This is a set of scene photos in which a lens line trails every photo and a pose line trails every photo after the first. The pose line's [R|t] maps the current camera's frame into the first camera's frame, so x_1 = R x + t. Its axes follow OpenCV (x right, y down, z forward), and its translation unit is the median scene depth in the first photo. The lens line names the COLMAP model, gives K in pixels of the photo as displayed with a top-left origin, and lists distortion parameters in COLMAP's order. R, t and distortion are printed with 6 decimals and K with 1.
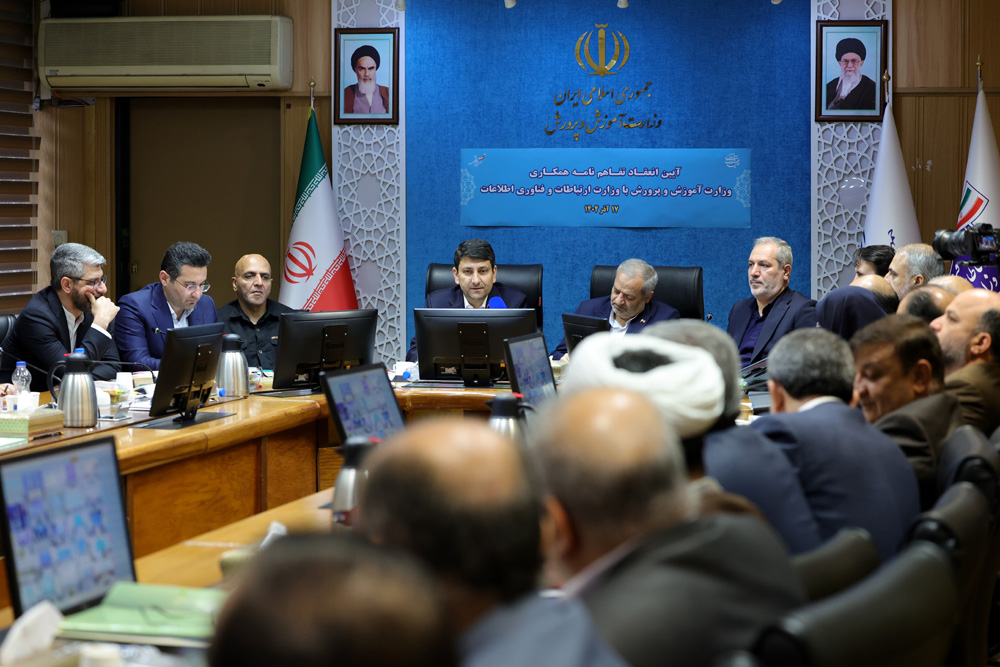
lens RADIAL K [[2396.8, 0, 494.5], [0, 2396.8, 328.4], [0, 0, 1]] dist [-0.106963, 0.000000]
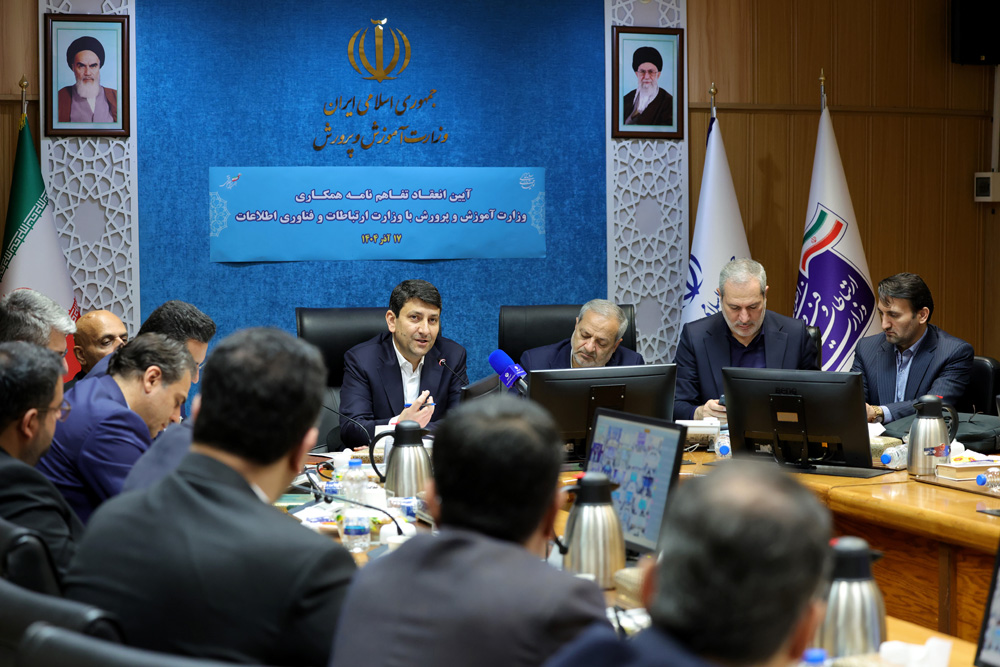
lens RADIAL K [[2089.0, 0, 535.5], [0, 2089.0, 395.3], [0, 0, 1]] dist [-0.202882, 0.000000]
pose [[0.812245, -0.055829, 0.580639, -0.341560], [0.041522, 0.998418, 0.037915, -0.020301], [-0.581837, -0.006687, 0.813278, 0.371204]]
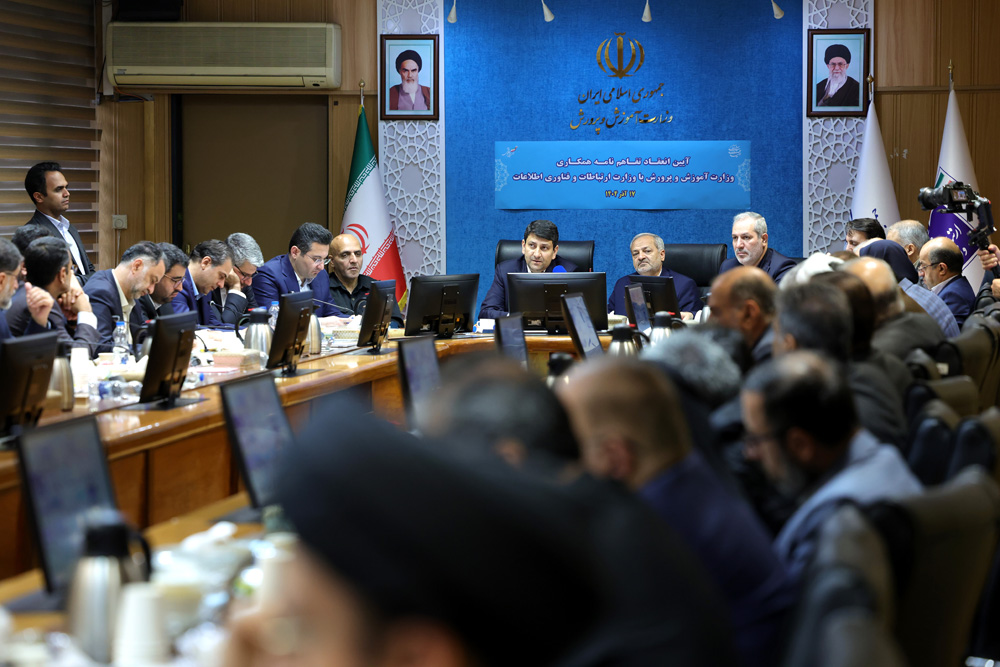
lens RADIAL K [[3411.9, 0, 503.2], [0, 3411.9, 331.5], [0, 0, 1]] dist [0.462704, 0.000000]
pose [[0.996150, -0.008066, 0.087298, -0.155692], [0.009090, 0.999894, -0.011332, 0.034625], [-0.087198, 0.012082, 0.996118, -0.632804]]
